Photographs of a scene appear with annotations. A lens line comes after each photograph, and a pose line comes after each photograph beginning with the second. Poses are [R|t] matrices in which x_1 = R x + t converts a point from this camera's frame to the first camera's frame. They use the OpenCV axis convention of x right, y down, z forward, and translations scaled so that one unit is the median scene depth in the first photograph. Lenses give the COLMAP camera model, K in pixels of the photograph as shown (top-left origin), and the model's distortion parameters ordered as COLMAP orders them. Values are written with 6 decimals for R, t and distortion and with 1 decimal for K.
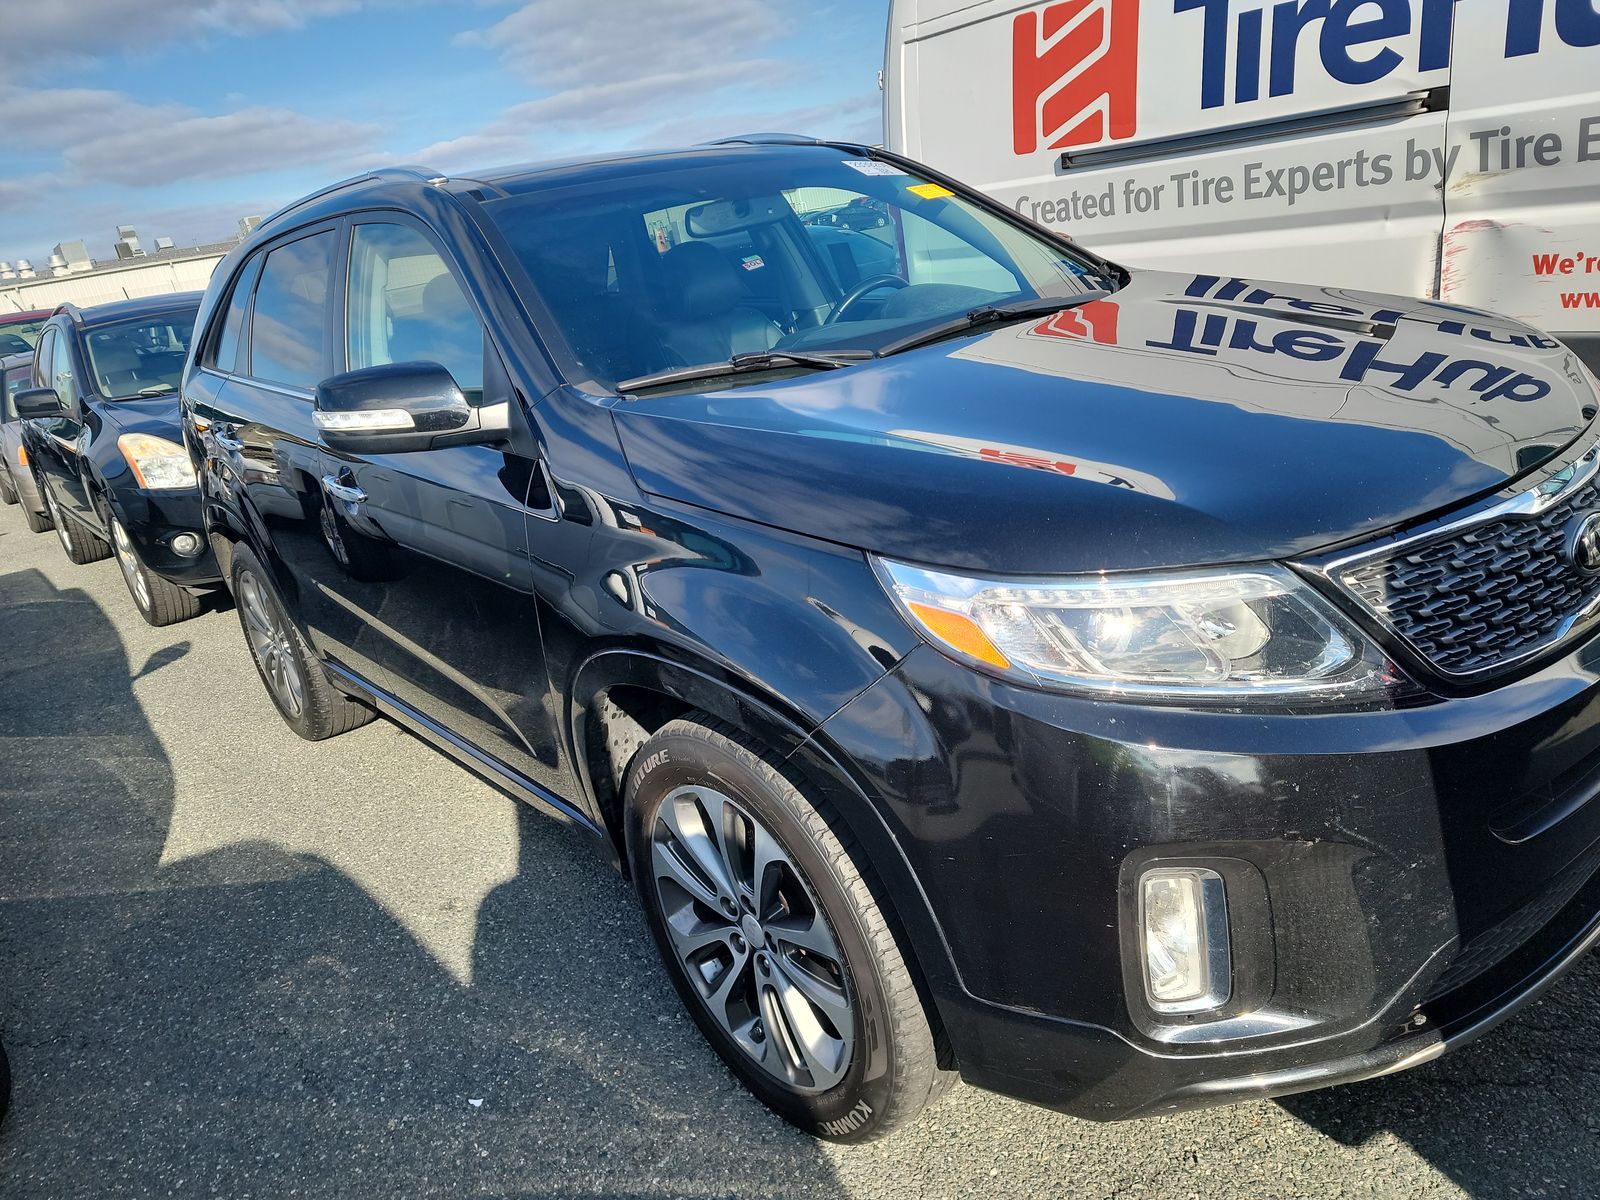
lens RADIAL K [[1126.3, 0, 800.0], [0, 1126.3, 600.0], [0, 0, 1]] dist [0.072615, -0.078274]
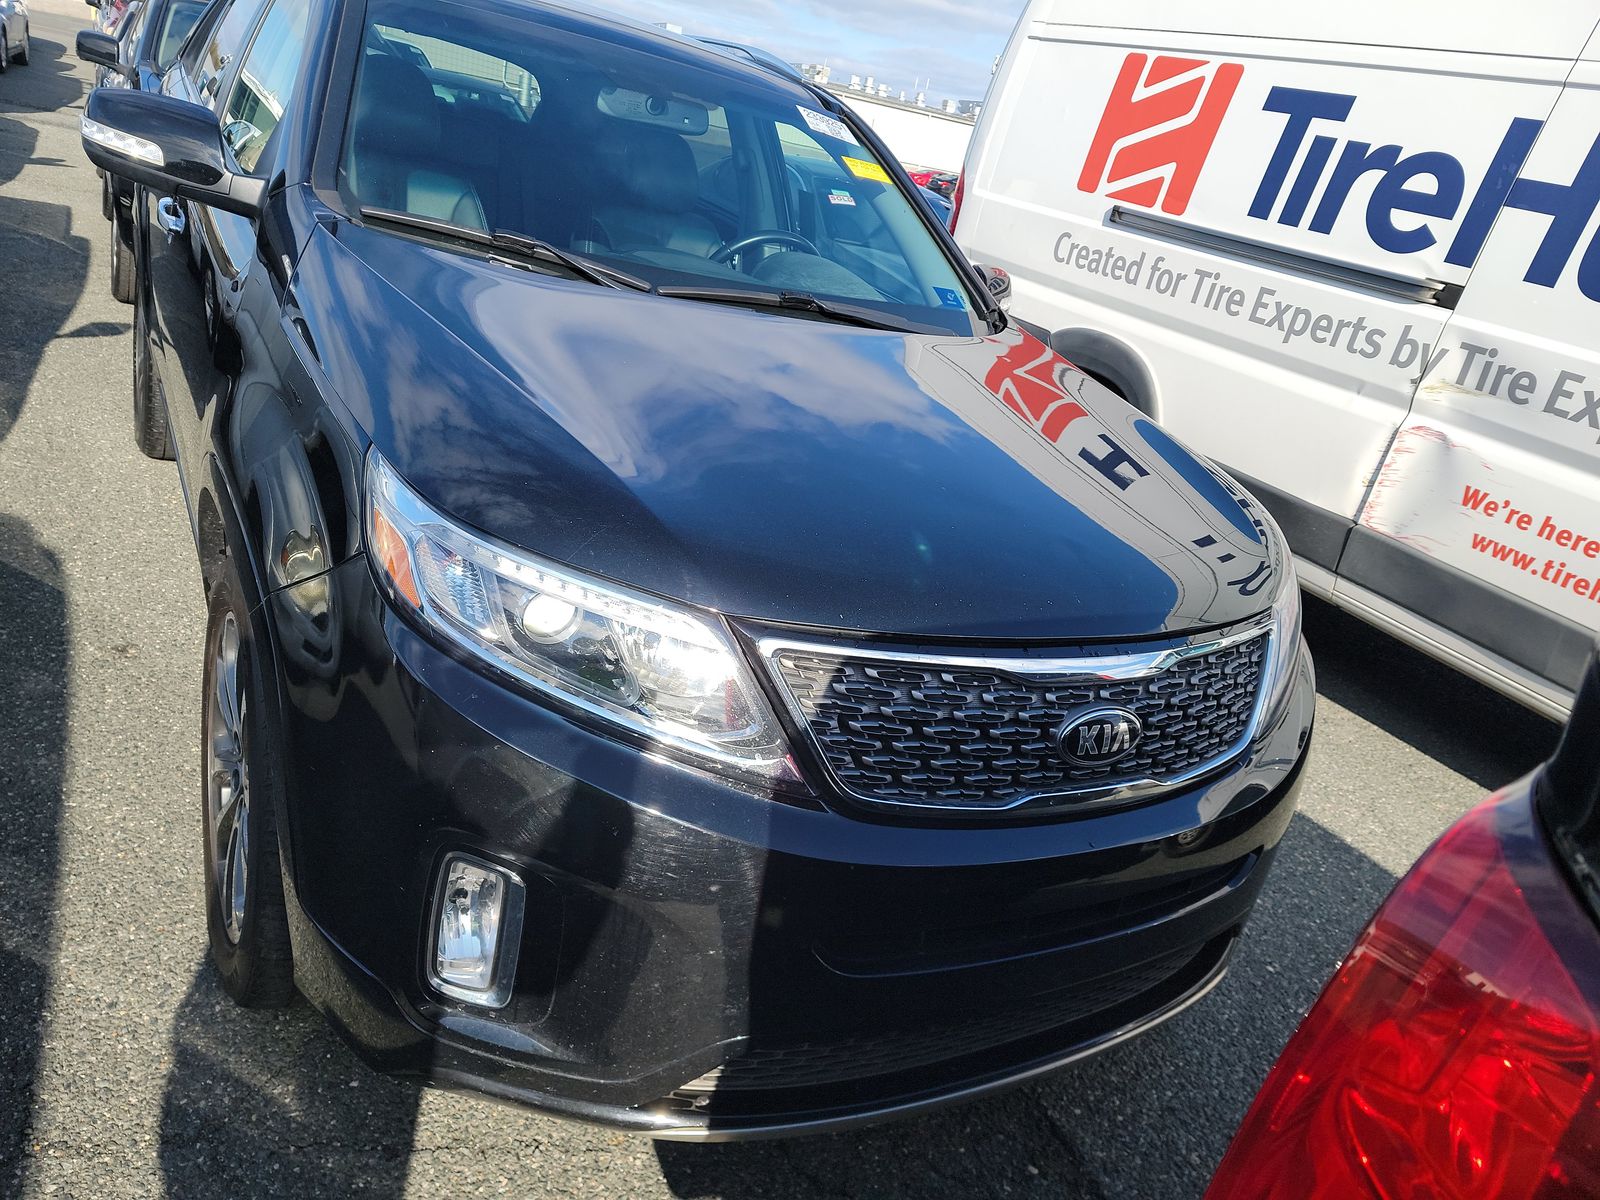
lens RADIAL K [[1126.3, 0, 800.0], [0, 1126.3, 600.0], [0, 0, 1]] dist [0.072615, -0.078274]
pose [[0.918998, 0.394069, -0.012343, 0.155490], [-0.392856, 0.917913, 0.055670, -0.040379], [0.033268, -0.046312, 0.998373, 0.013397]]
